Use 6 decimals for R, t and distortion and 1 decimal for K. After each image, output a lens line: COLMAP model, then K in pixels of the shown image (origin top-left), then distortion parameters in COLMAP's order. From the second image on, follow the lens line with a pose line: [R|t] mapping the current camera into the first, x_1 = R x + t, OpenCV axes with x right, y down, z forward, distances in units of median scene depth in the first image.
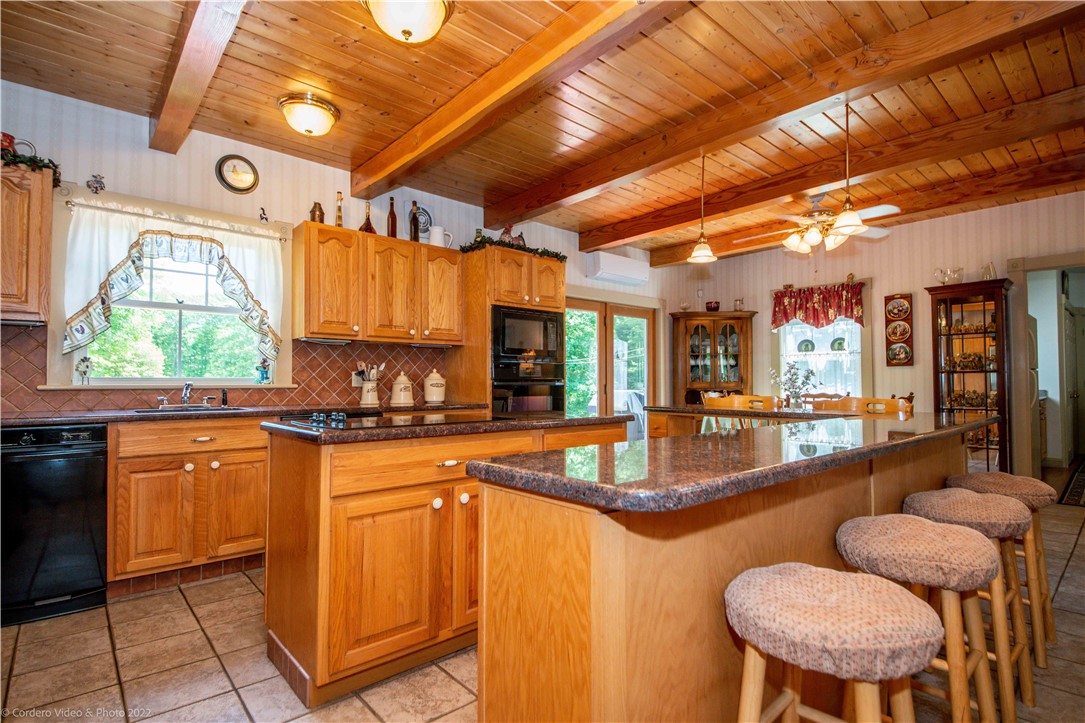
lens RADIAL K [[550.7, 0, 549.4], [0, 550.7, 381.5], [0, 0, 1]] dist [0.022284, -0.020250]
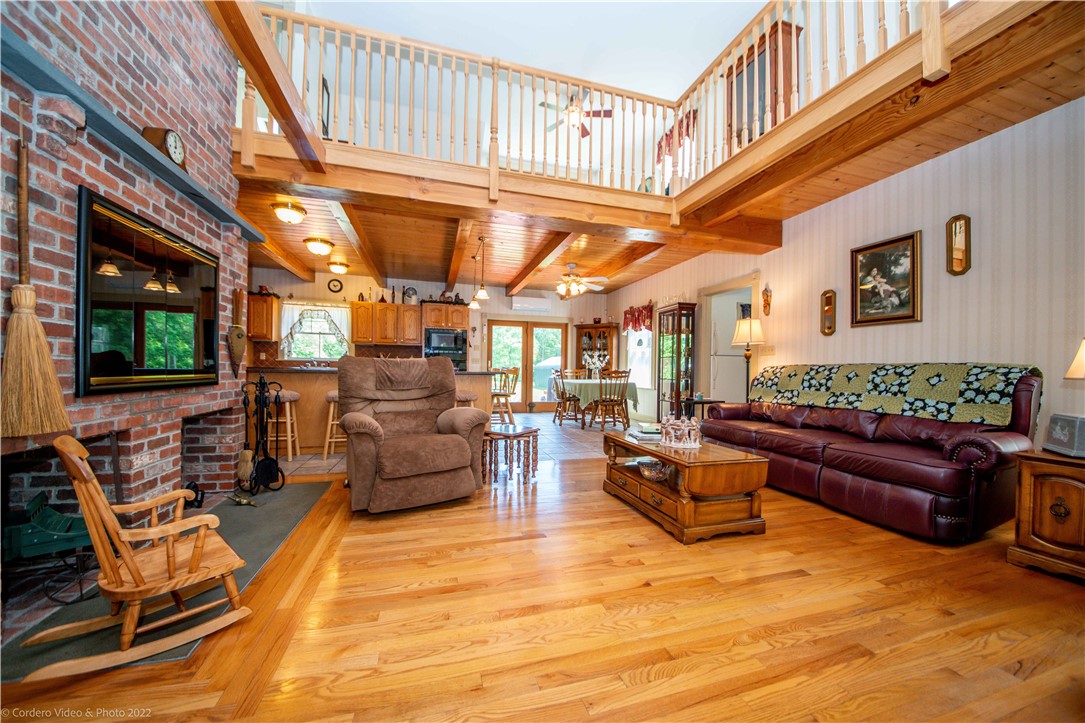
lens RADIAL K [[387.3, 0, 542.1], [0, 387.3, 372.9], [0, 0, 1]] dist [-0.004104, -0.006439]
pose [[0.897521, 0.021466, -0.440450, 1.106887], [-0.015501, 0.999733, 0.017137, 0.016332], [0.440700, -0.008554, 0.897614, -0.270717]]
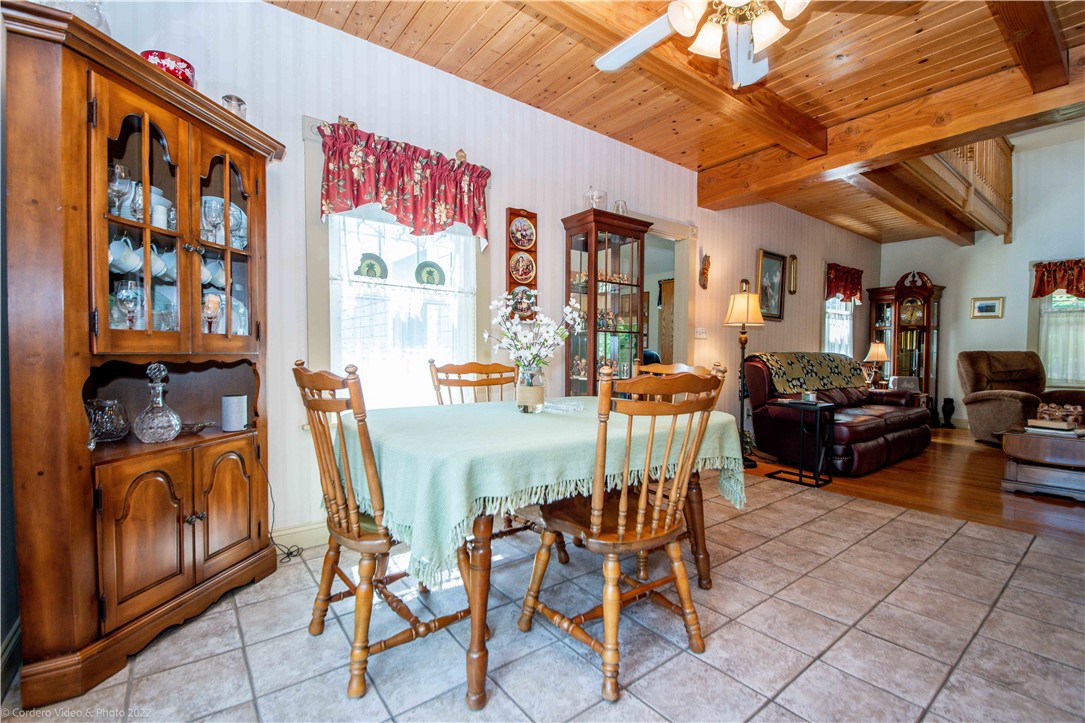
lens RADIAL K [[474.9, 0, 544.7], [0, 474.9, 370.5], [0, 0, 1]] dist [-0.007718, -0.005758]
pose [[0.086929, -0.029210, 0.995786, 0.095355], [-0.012330, 0.999462, 0.030394, 0.018855], [-0.996138, -0.014920, 0.086522, 1.262527]]
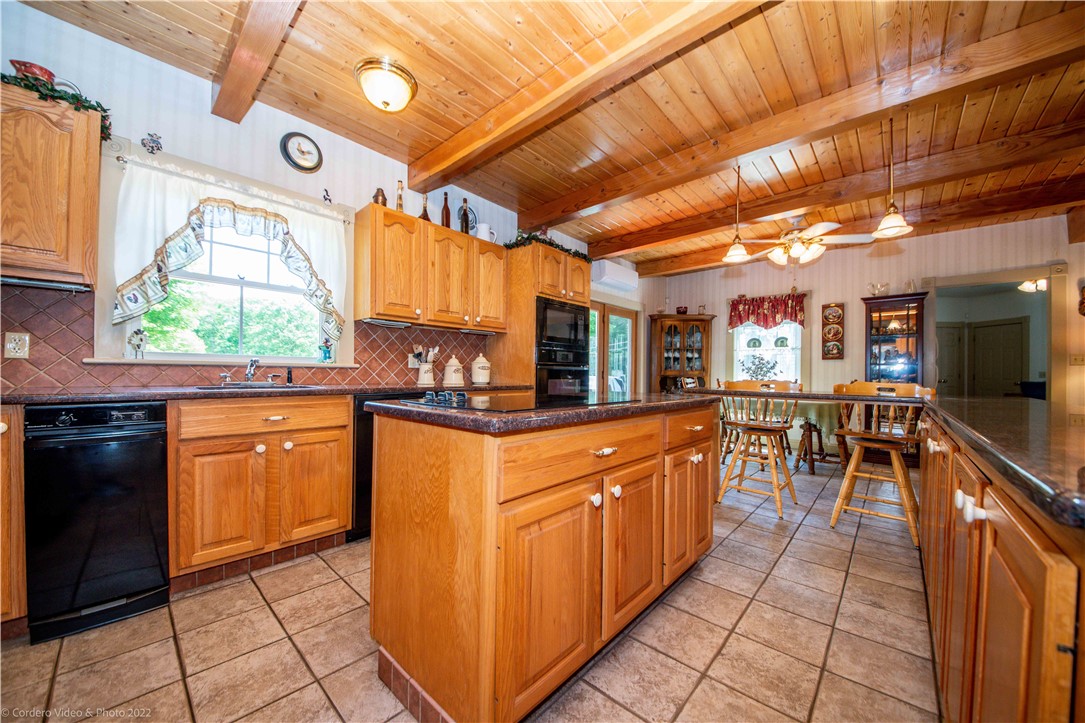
lens RADIAL K [[387.3, 0, 534.4], [0, 387.3, 382.4], [0, 0, 1]] dist [-0.004104, -0.006439]
pose [[0.994487, 0.010923, 0.104288, -0.191287], [-0.013619, 0.999590, 0.025177, 0.015410], [-0.103971, -0.026459, 0.994228, 0.227582]]
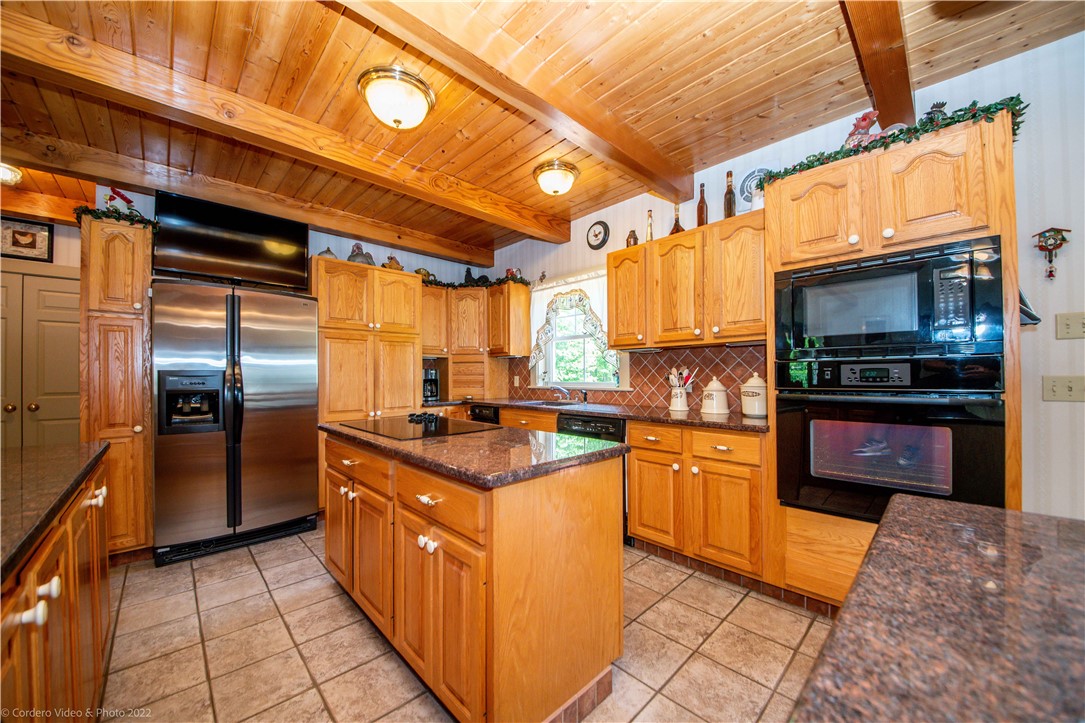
lens RADIAL K [[387.3, 0, 541.4], [0, 387.3, 372.8], [0, 0, 1]] dist [-0.004104, -0.006439]
pose [[0.022952, -0.004218, -0.999728, 0.351331], [0.014243, 0.999891, -0.003892, -0.025753], [0.999635, -0.014150, 0.023010, 0.732414]]
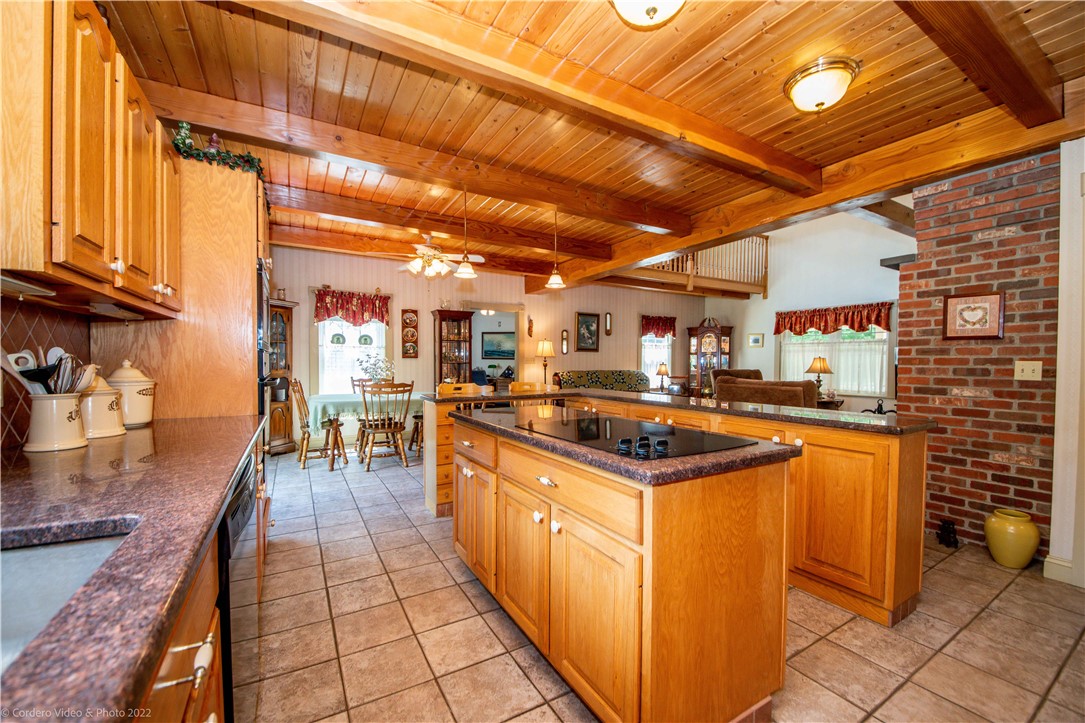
lens RADIAL K [[432.1, 0, 541.8], [0, 432.1, 366.3], [0, 0, 1]] dist [0.009806, -0.000179]
pose [[0.212820, -0.003773, 0.977084, -0.572703], [-0.013295, 0.999889, 0.006757, -0.026653], [-0.977001, -0.014429, 0.212746, 0.562110]]
